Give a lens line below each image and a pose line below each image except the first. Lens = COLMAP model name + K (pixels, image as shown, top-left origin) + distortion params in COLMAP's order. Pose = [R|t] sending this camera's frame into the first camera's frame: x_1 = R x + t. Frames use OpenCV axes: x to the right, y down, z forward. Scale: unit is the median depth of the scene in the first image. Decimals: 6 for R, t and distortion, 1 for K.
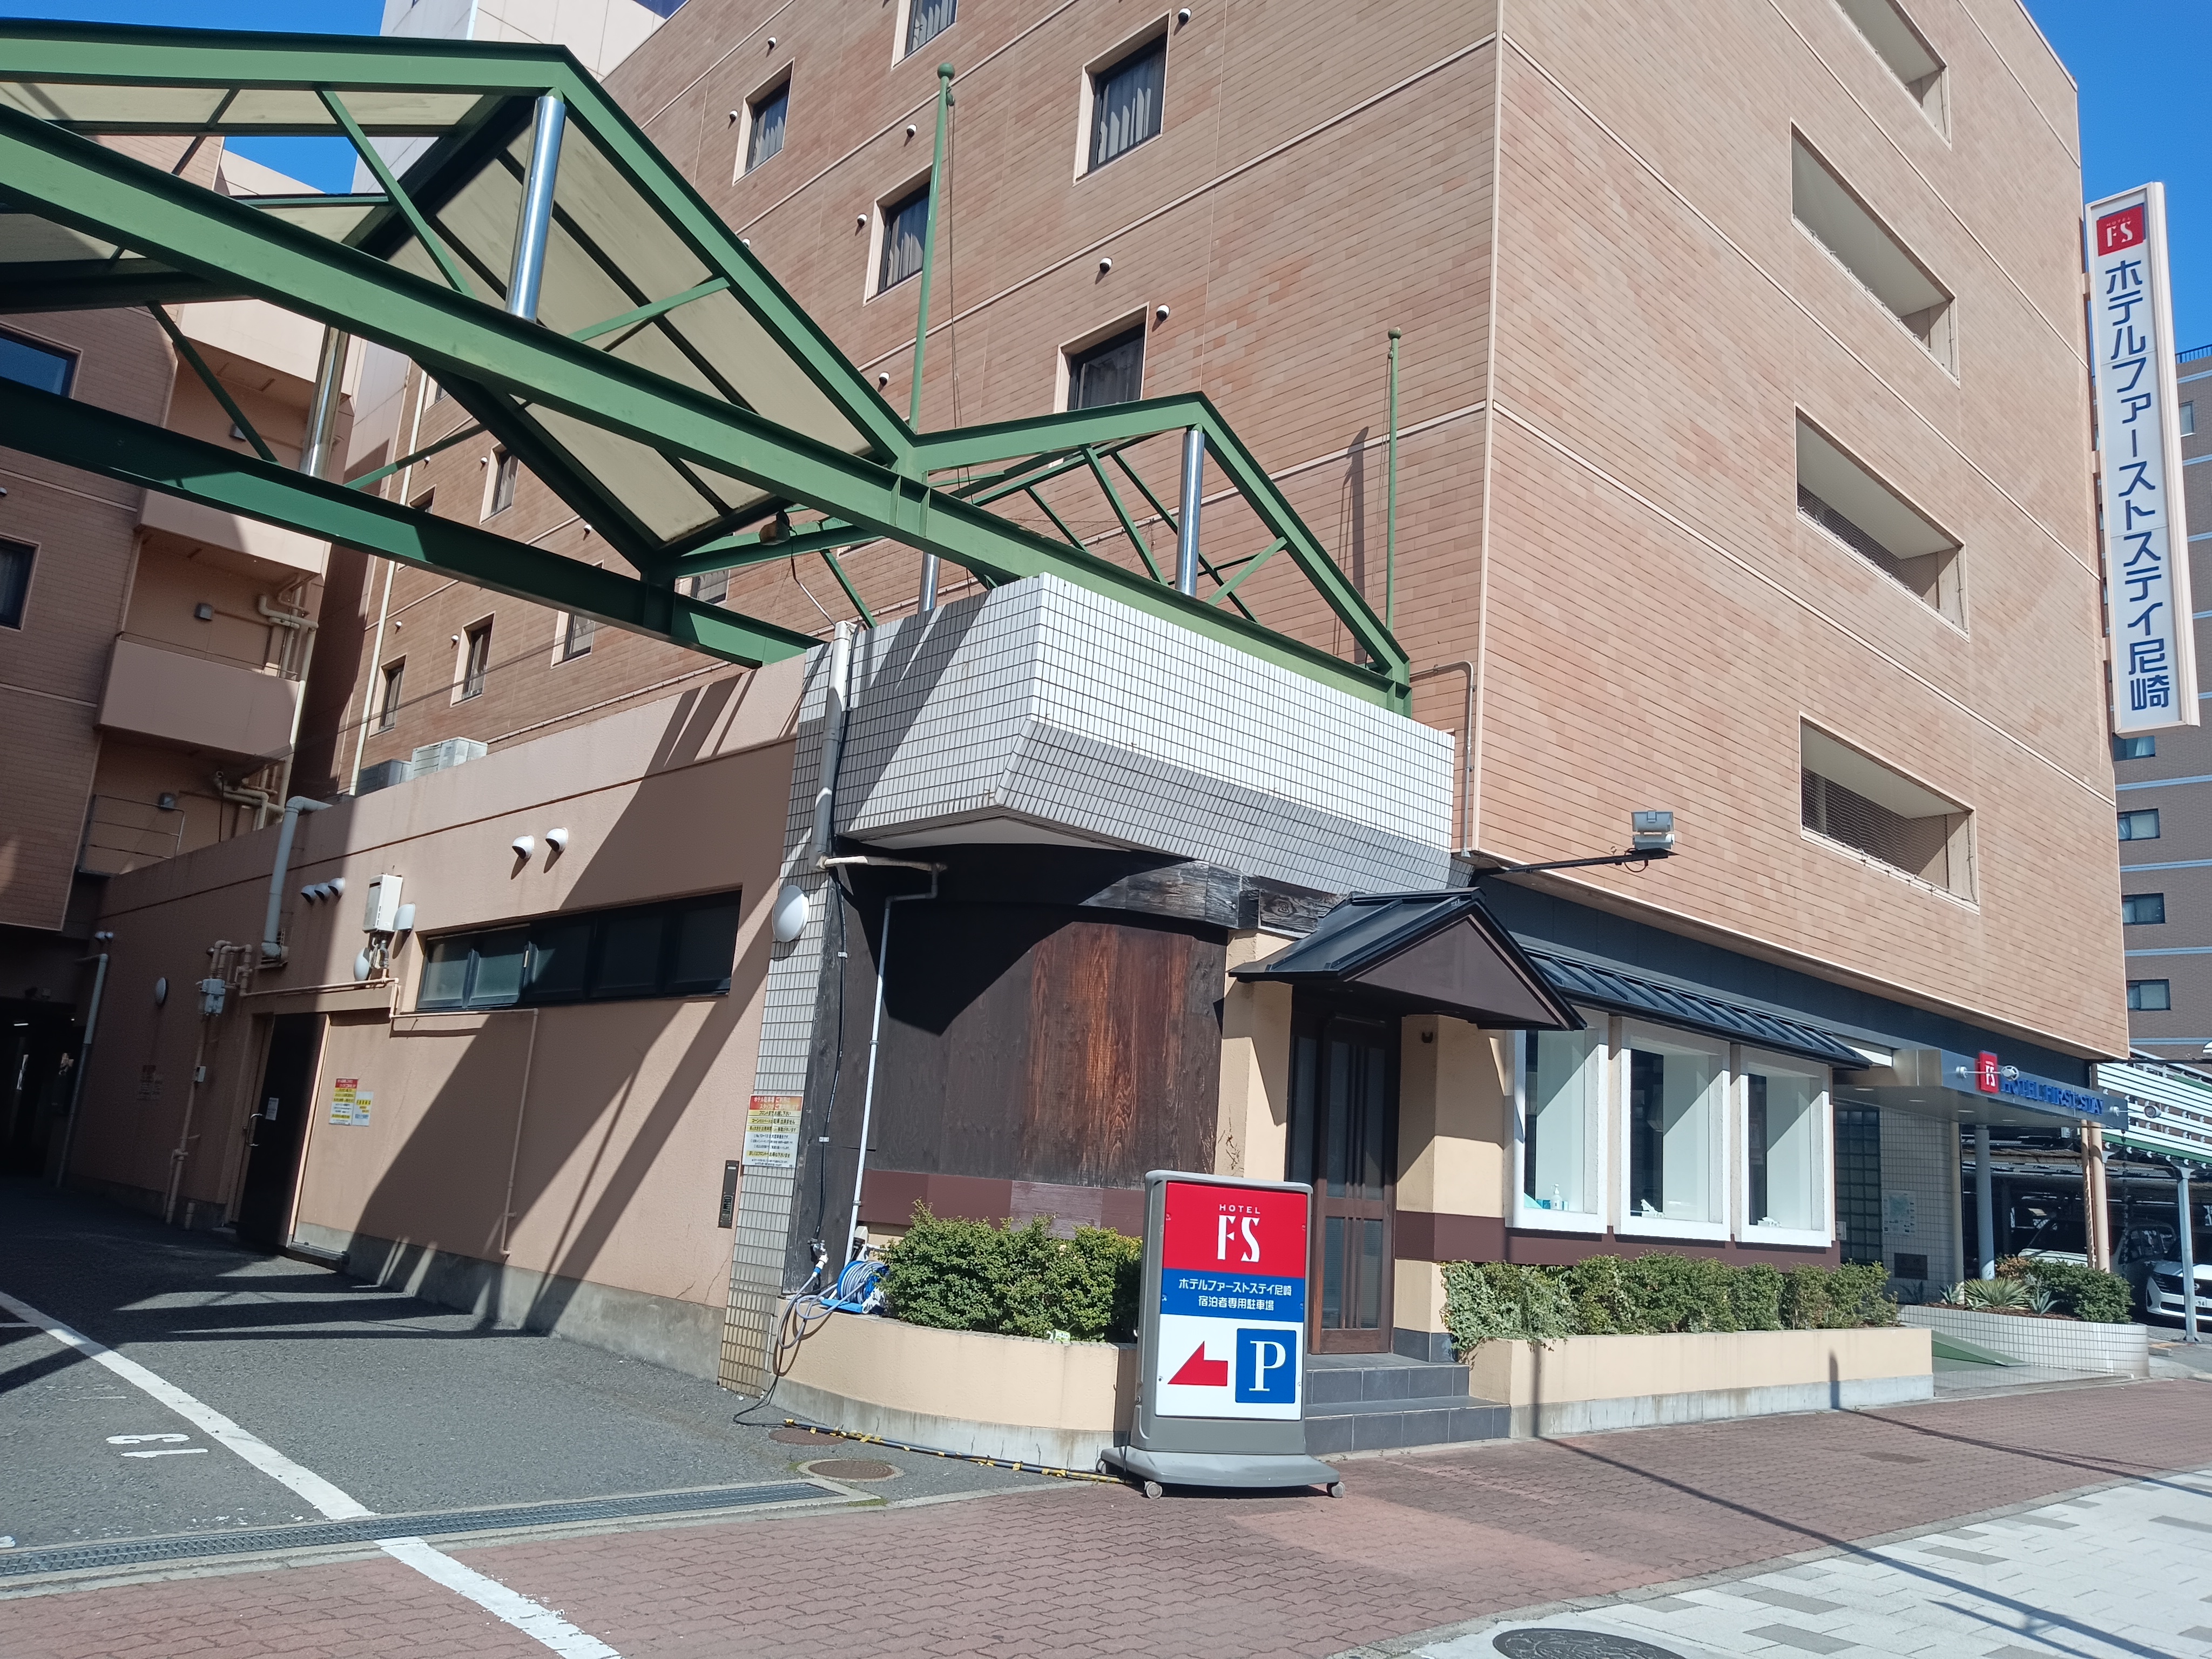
lens RADIAL K [[1546.5, 0, 1106.0], [0, 1546.5, 829.5], [0, 0, 1]] dist [0.003801, -0.046050]
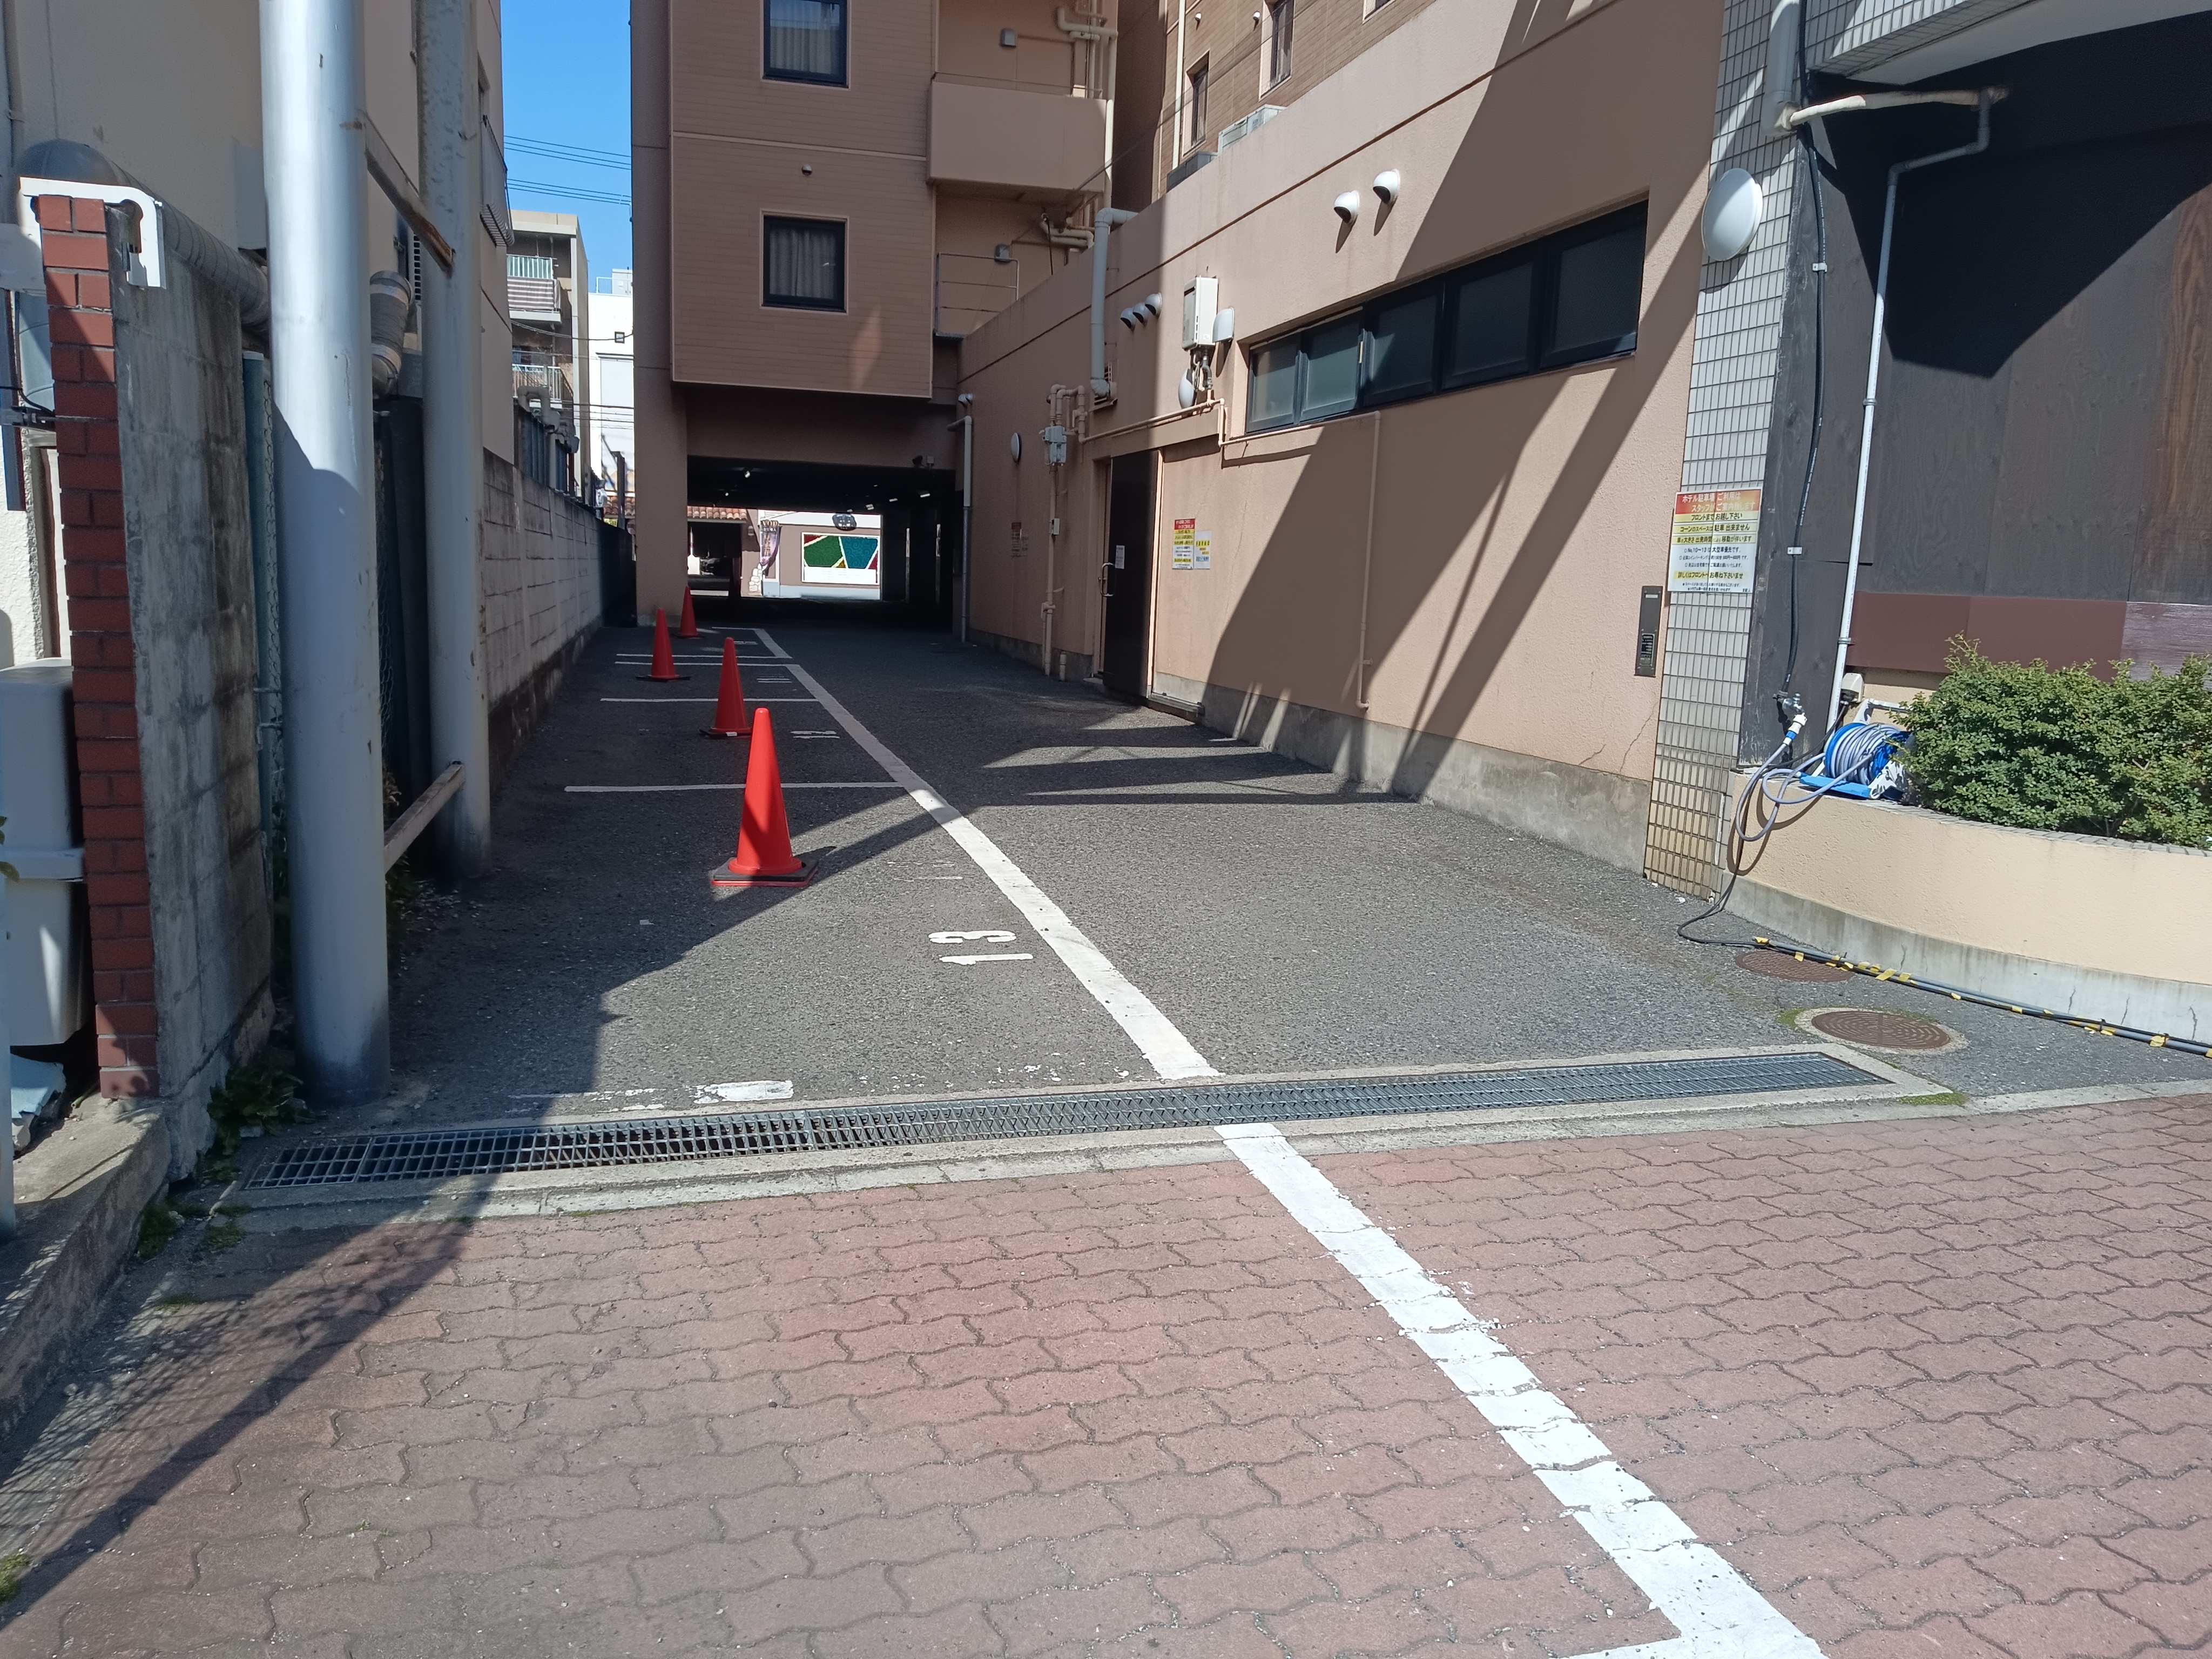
lens RADIAL K [[1614.9, 0, 1106.0], [0, 1614.9, 829.5], [0, 0, 1]] dist [0.145945, -0.263811]
pose [[0.869371, 0.039436, -0.492584, -0.081470], [0.133142, 0.941256, 0.310341, 0.049002], [0.475885, -0.335385, 0.813050, 0.215296]]
